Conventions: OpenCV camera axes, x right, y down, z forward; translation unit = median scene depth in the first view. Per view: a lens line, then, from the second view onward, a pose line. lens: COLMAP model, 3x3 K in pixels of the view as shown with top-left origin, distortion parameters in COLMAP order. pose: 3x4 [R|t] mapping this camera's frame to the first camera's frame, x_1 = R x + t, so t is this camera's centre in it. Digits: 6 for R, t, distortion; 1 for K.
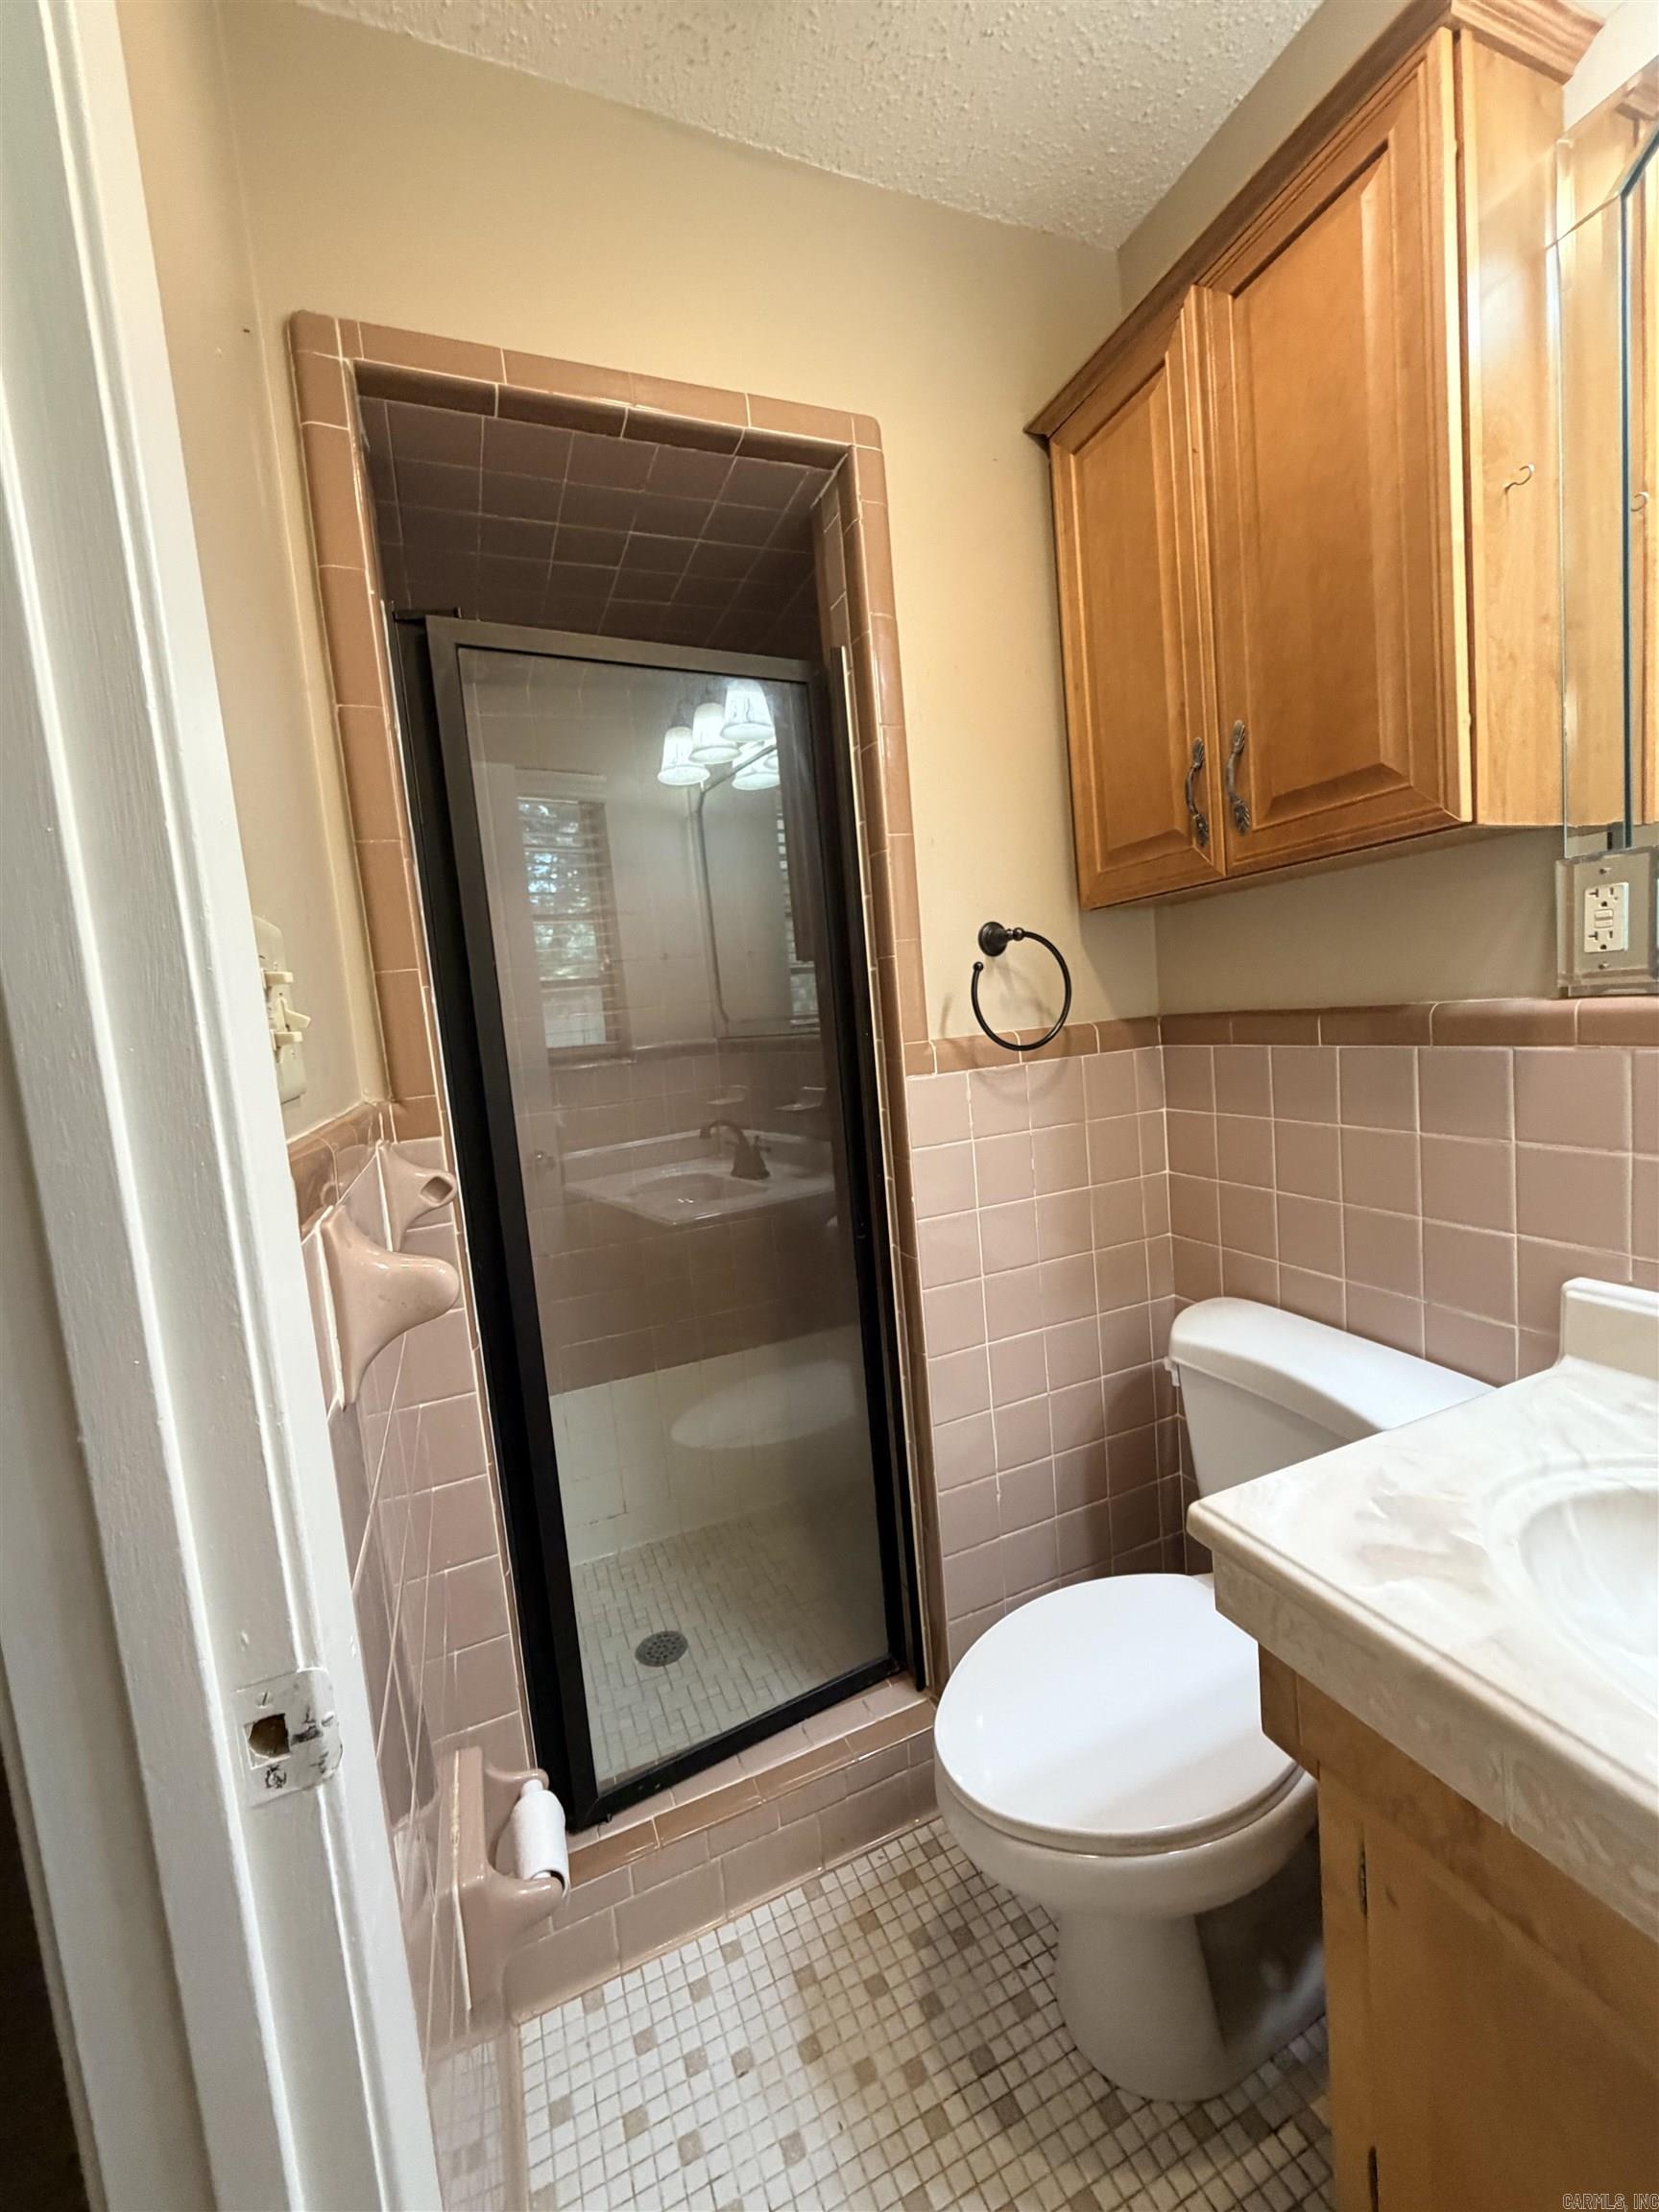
lens RADIAL K [[880.9, 0, 831.3], [0, 880.9, 1106.3], [0, 0, 1]] dist [-0.001411, 0.000353]
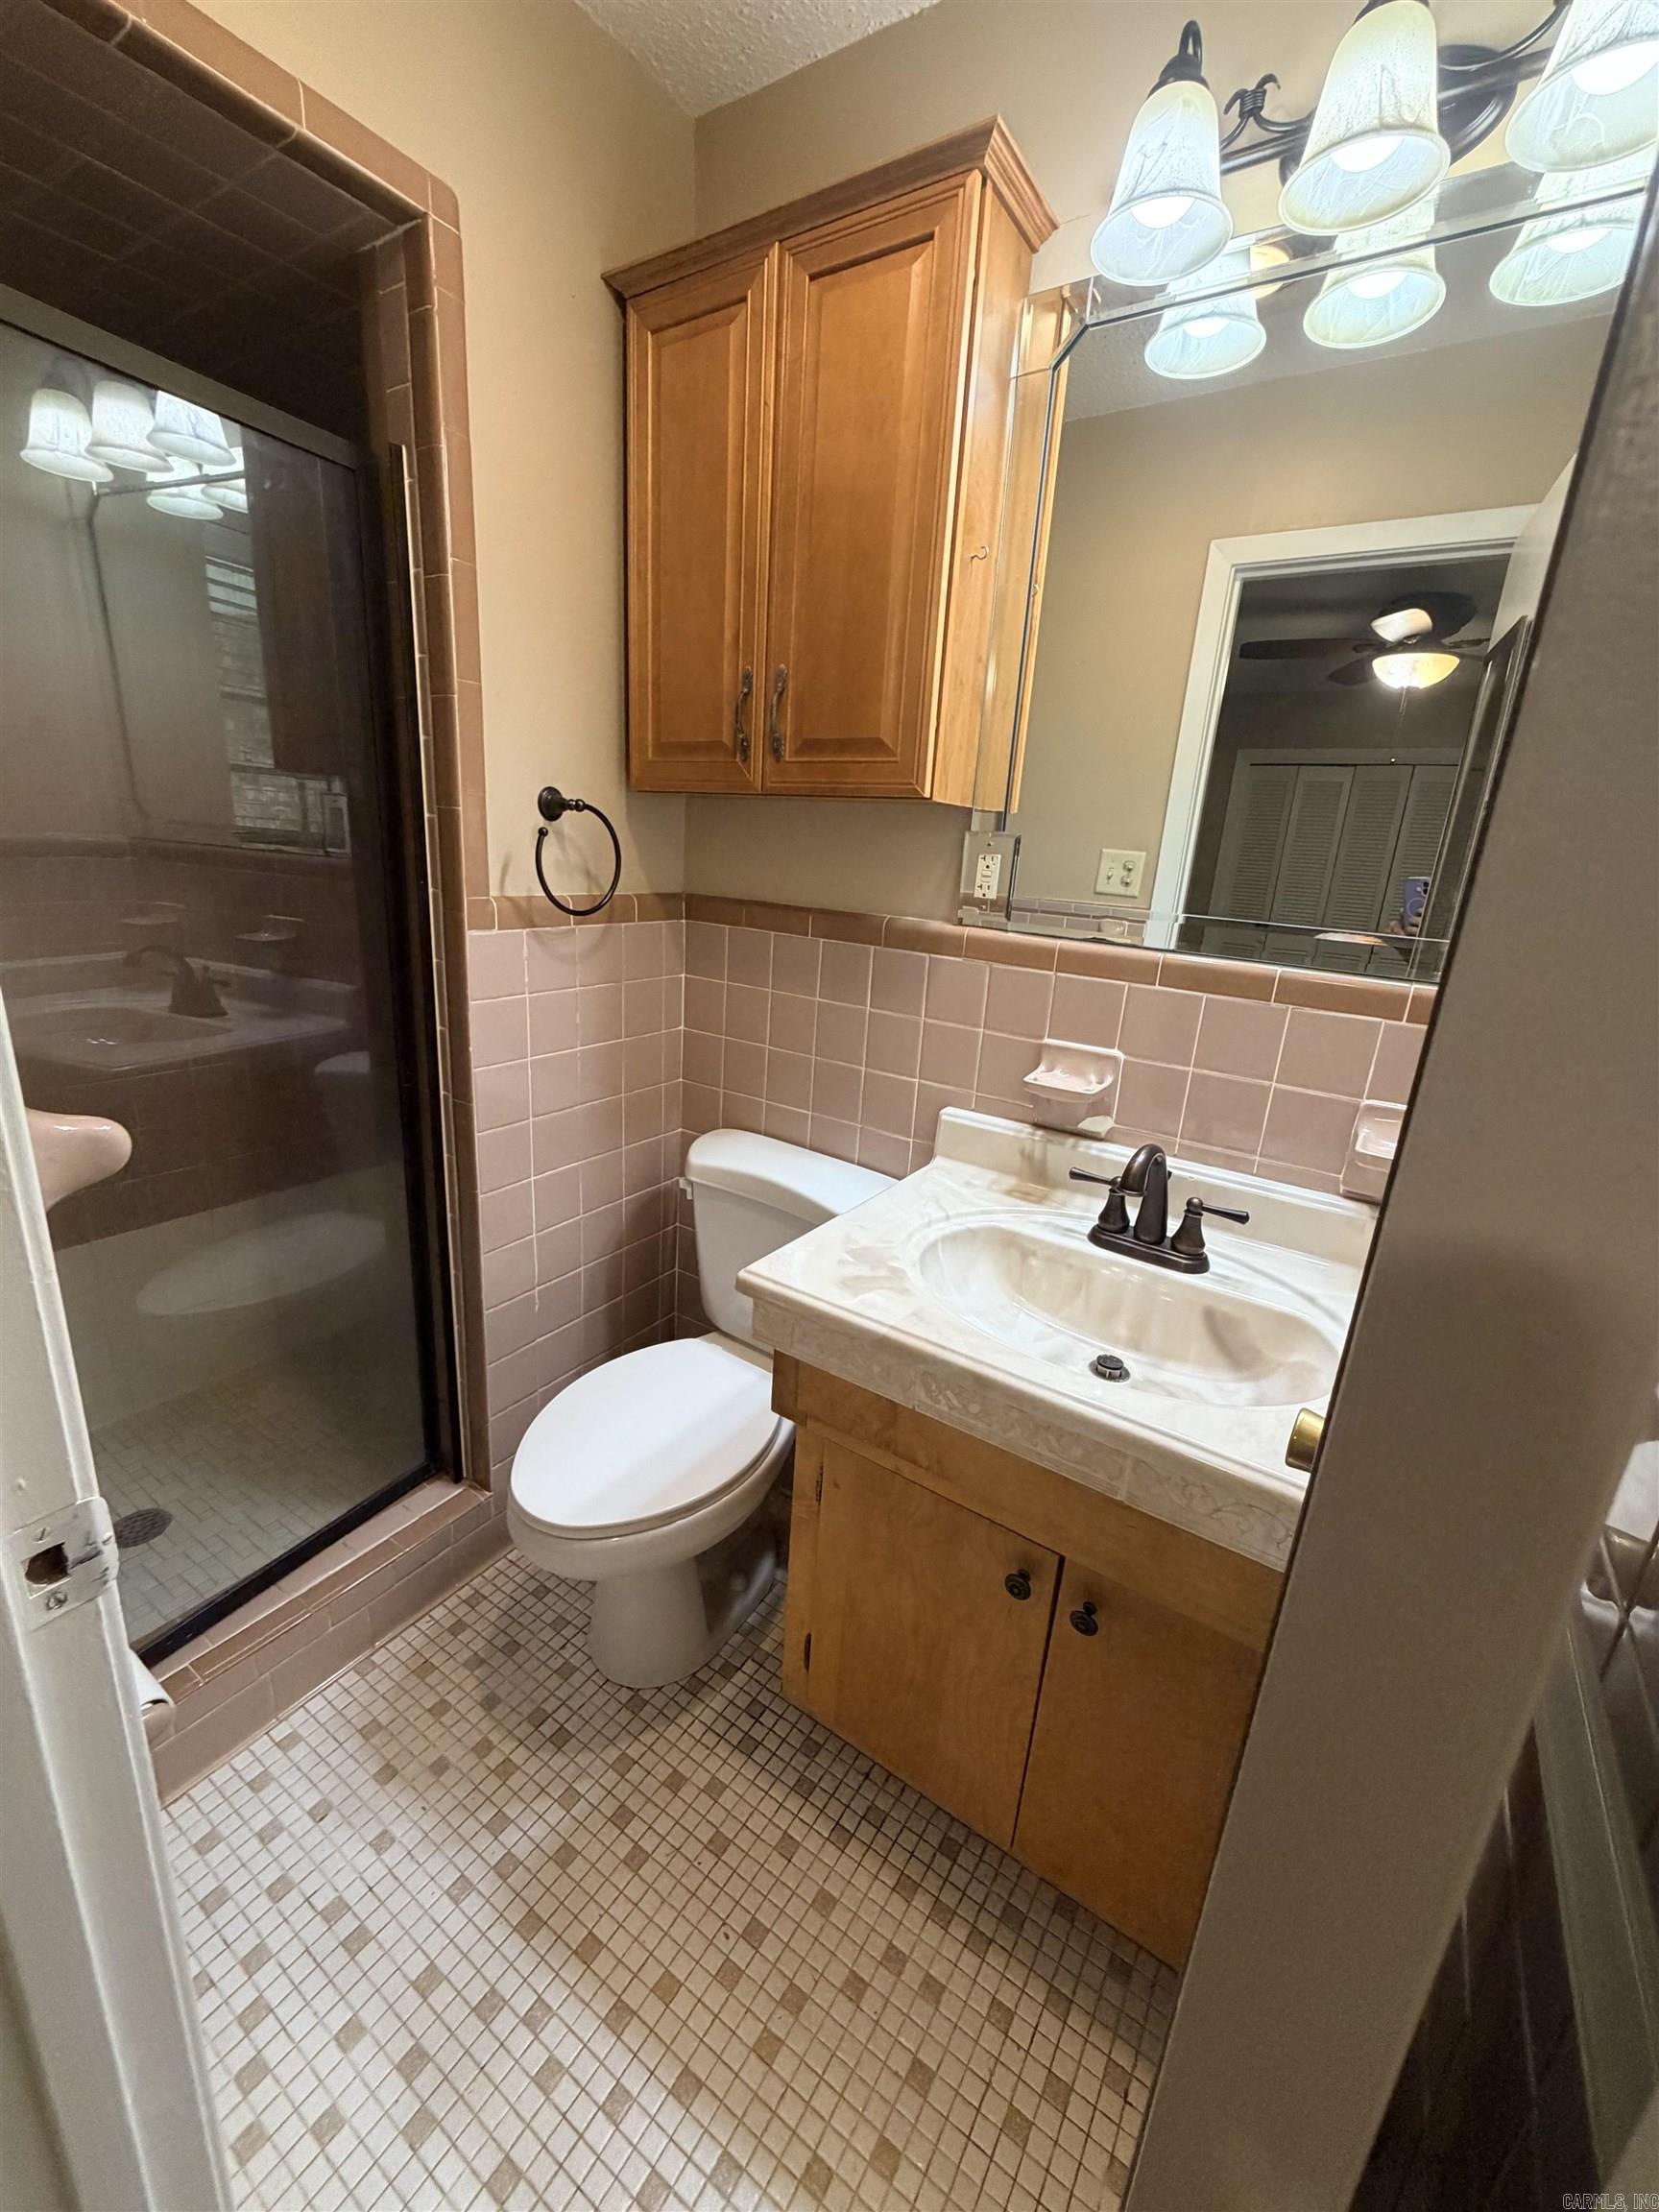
lens RADIAL K [[880.9, 0, 828.1], [0, 880.9, 1112.5], [0, 0, 1]] dist [-0.001411, 0.000353]
pose [[0.818438, -0.028468, 0.573890, -0.190194], [-0.078604, 0.983835, 0.160903, -0.026429], [-0.569193, -0.176799, 0.802970, -0.117875]]
